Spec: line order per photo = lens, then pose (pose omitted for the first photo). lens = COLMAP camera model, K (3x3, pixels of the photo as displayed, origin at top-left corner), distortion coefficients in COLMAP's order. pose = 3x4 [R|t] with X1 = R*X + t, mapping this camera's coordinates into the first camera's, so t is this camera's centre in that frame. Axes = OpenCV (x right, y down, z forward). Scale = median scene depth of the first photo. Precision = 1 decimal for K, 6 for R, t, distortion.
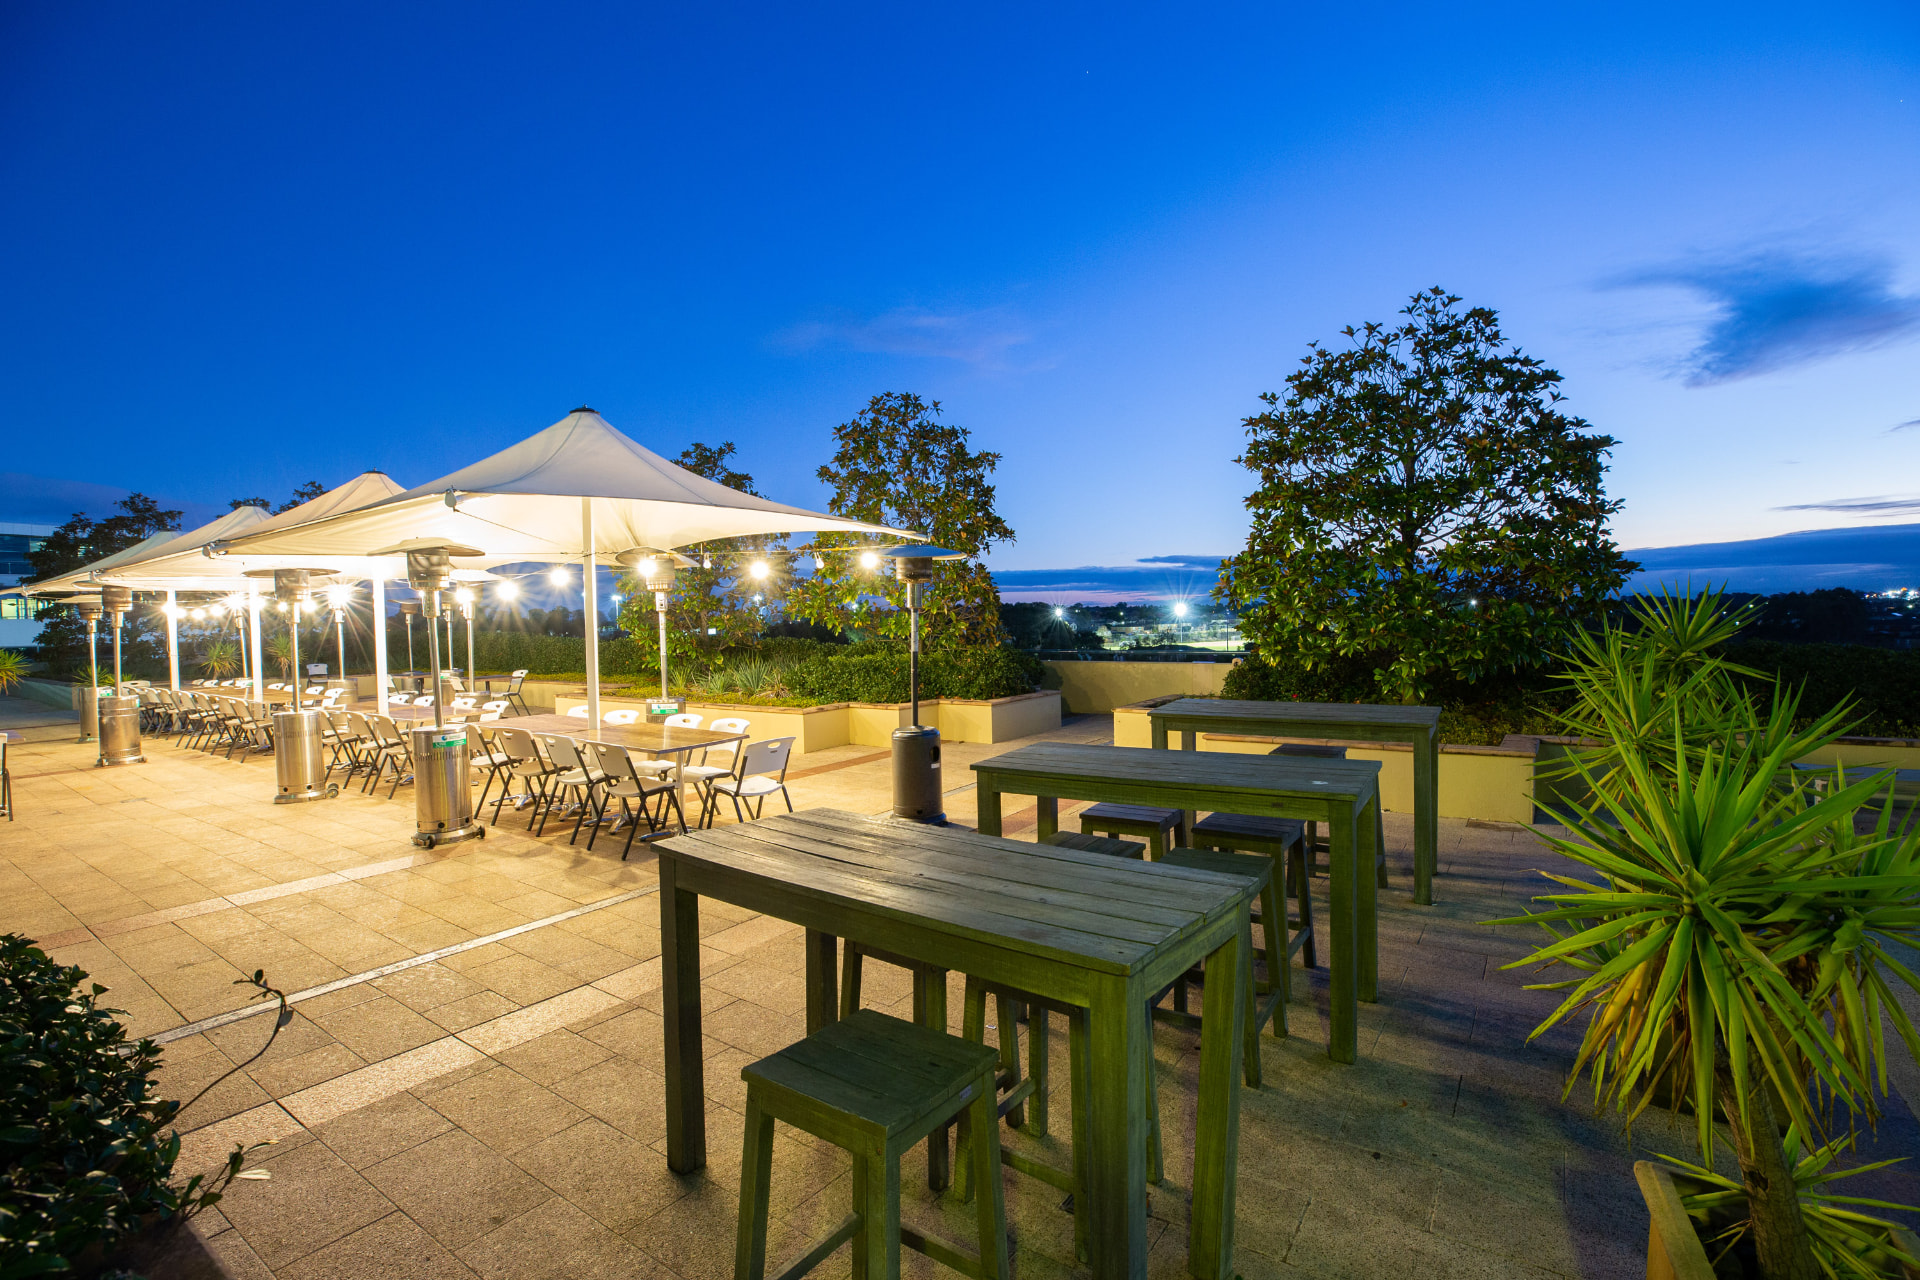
lens RADIAL K [[859.2, 0, 956.6], [0, 859.2, 637.8], [0, 0, 1]] dist [-0.028842, 0.008055]
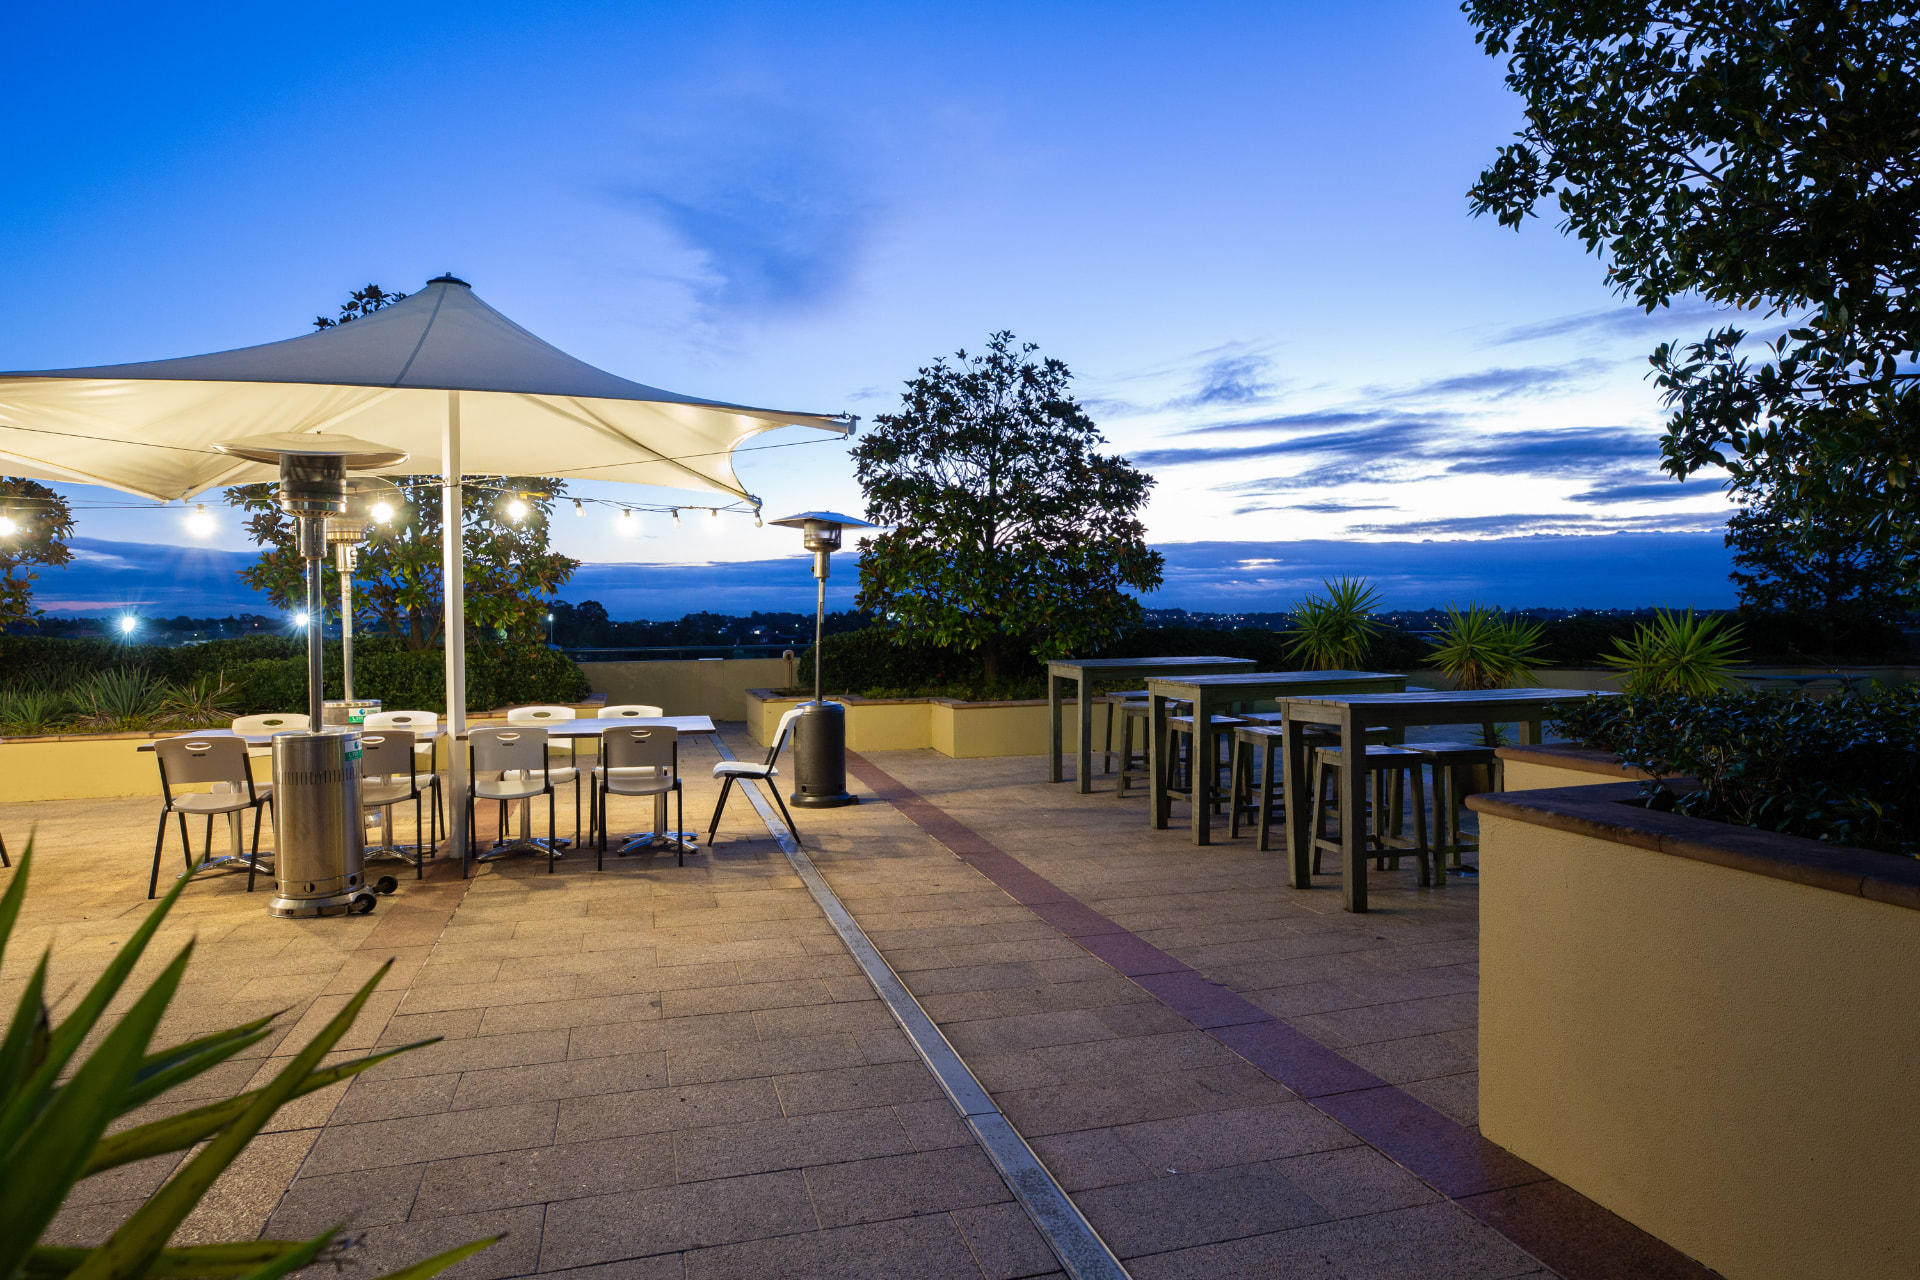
lens RADIAL K [[1139.7, 0, 962.8], [0, 1139.7, 639.1], [0, 0, 1]] dist [0.003321, 0.000263]
pose [[0.612026, 0.002072, 0.790835, -0.856511], [0.017050, 0.999730, -0.015814, 0.051518], [-0.790654, 0.023162, 0.611825, 0.096688]]
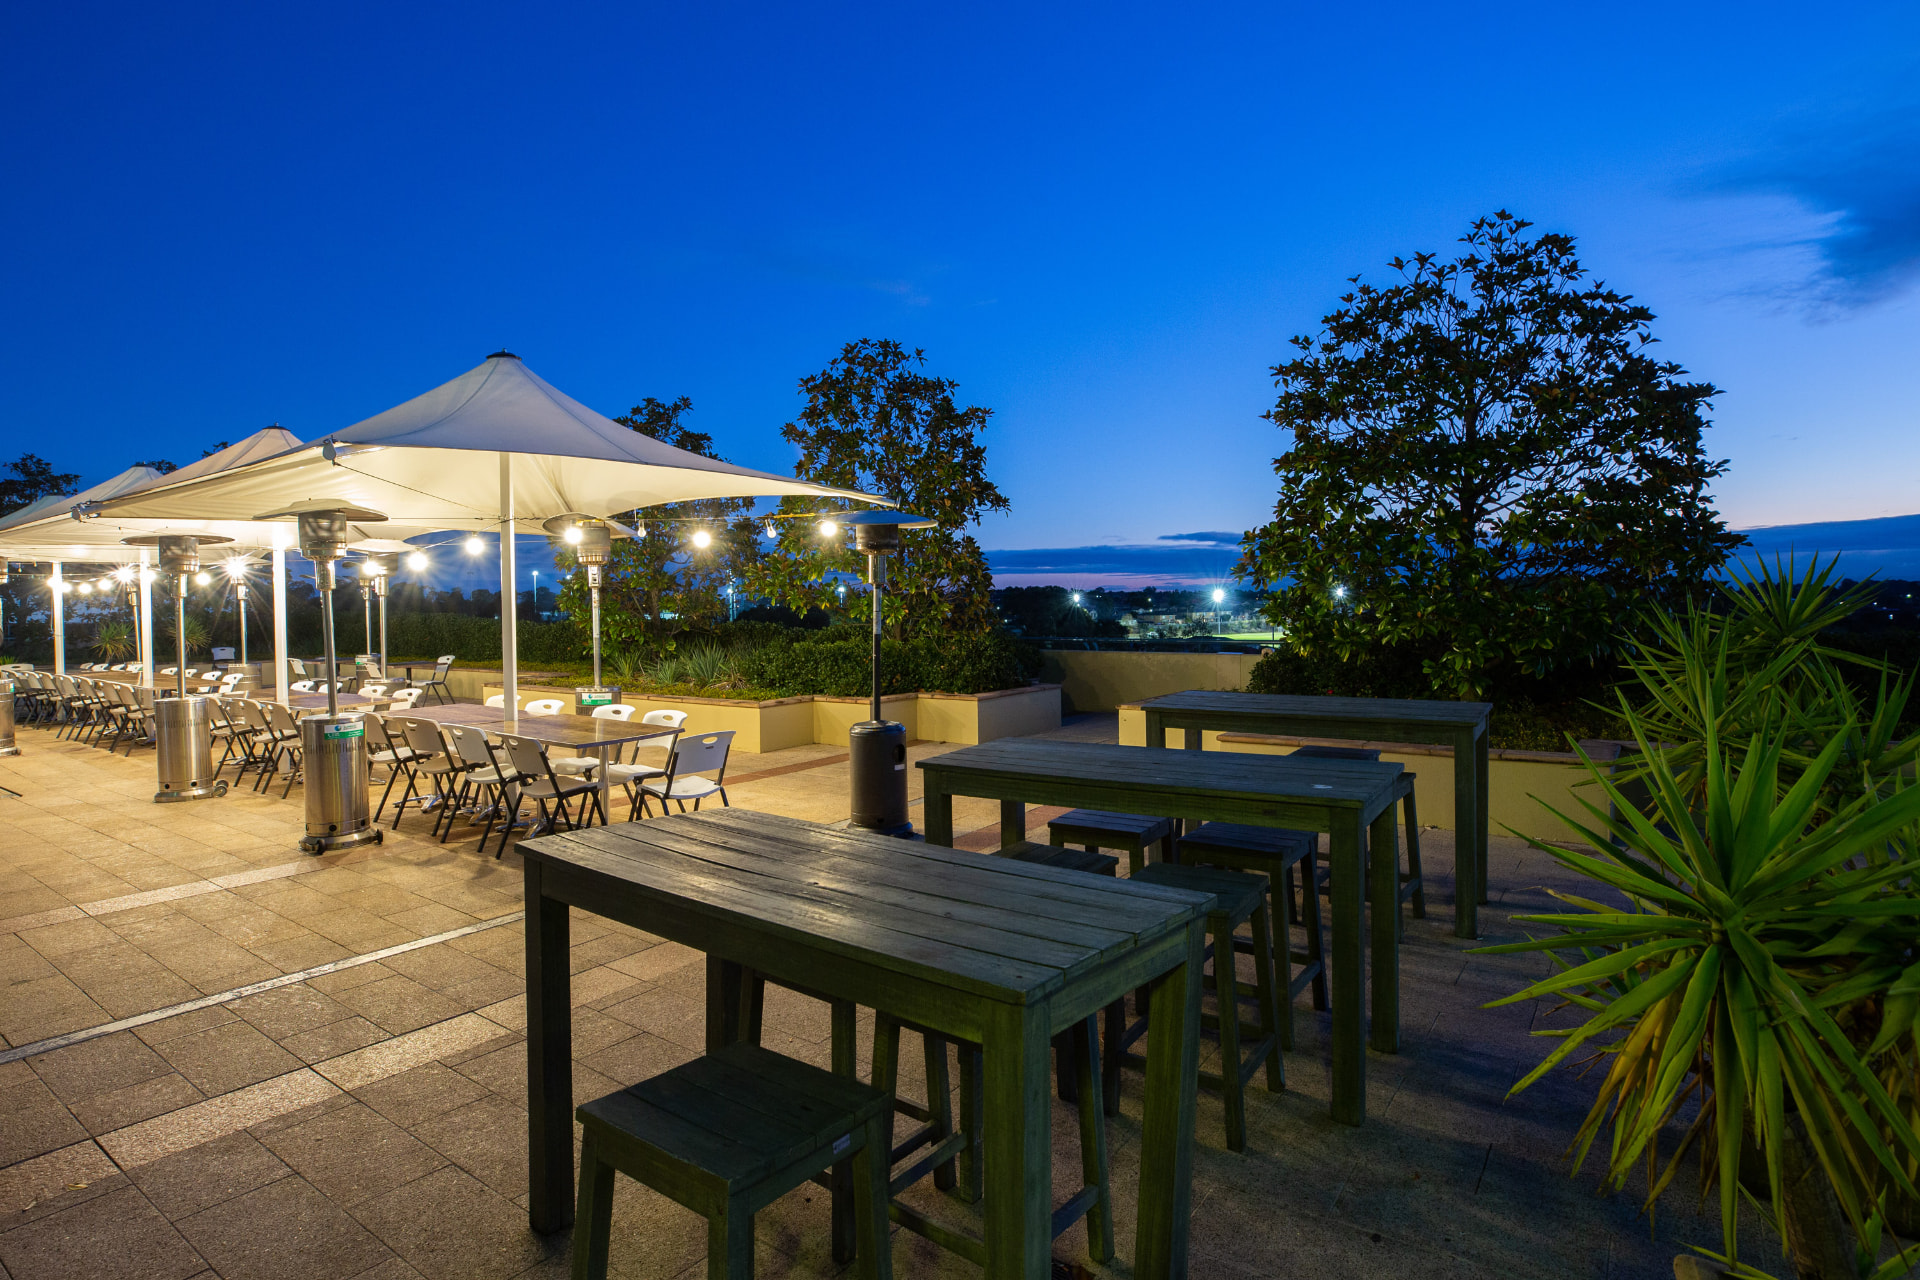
lens RADIAL K [[987.9, 0, 924.7], [0, 987.9, 616.9], [0, 0, 1]] dist [-0.020574, 0.007180]
pose [[0.999384, 0.007772, -0.034217, 0.029598], [-0.008094, 0.999924, -0.009284, 0.006803], [0.034142, 0.009556, 0.999371, 0.009630]]
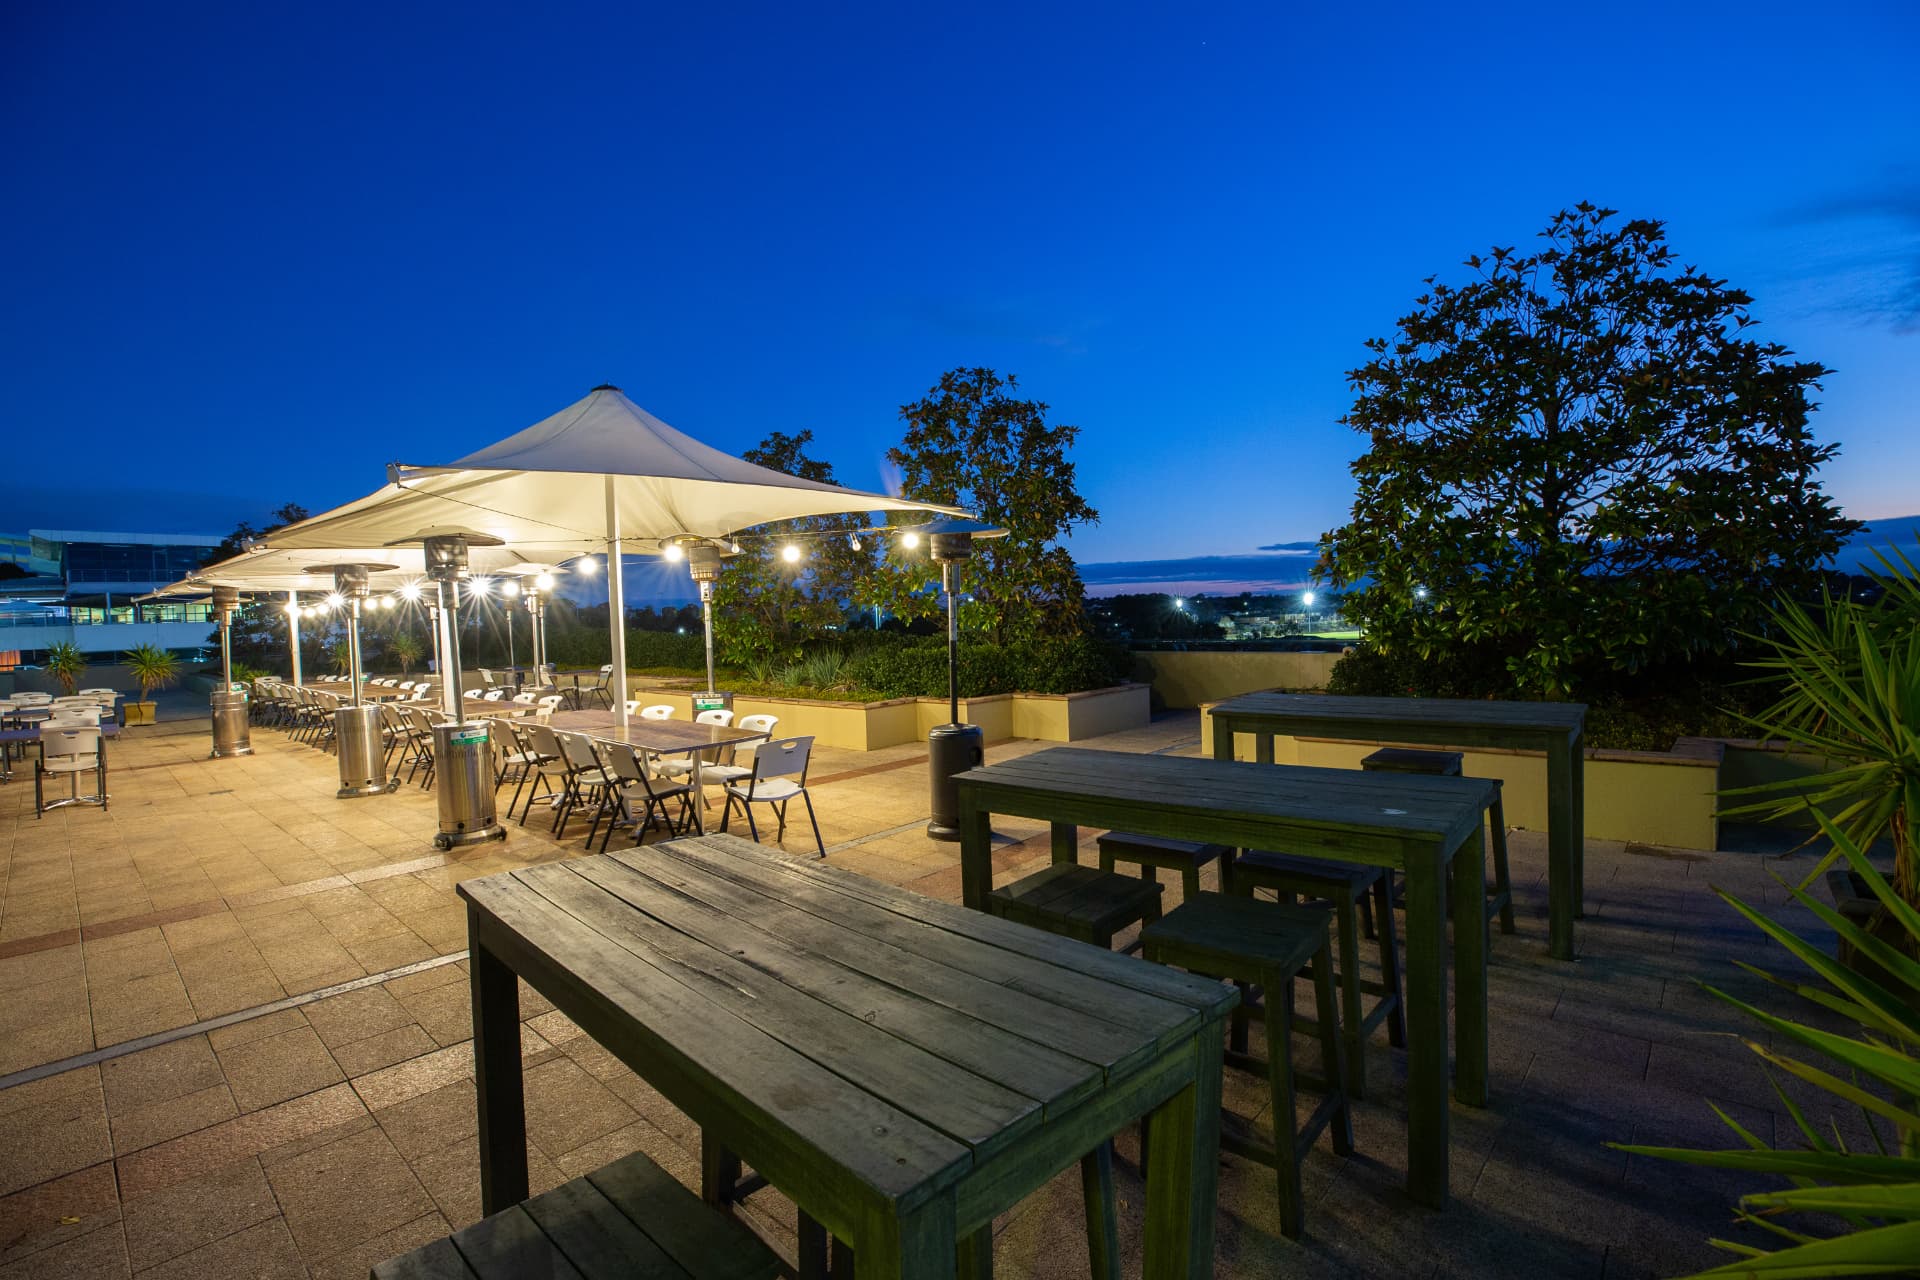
lens RADIAL K [[859.2, 0, 962.6], [0, 859.2, 635.9], [0, 0, 1]] dist [-0.028842, 0.008055]
pose [[0.991529, -0.009221, -0.129561, 0.069262], [0.009958, 0.999938, 0.005039, 0.006129], [0.129507, -0.006287, 0.991559, 0.105197]]
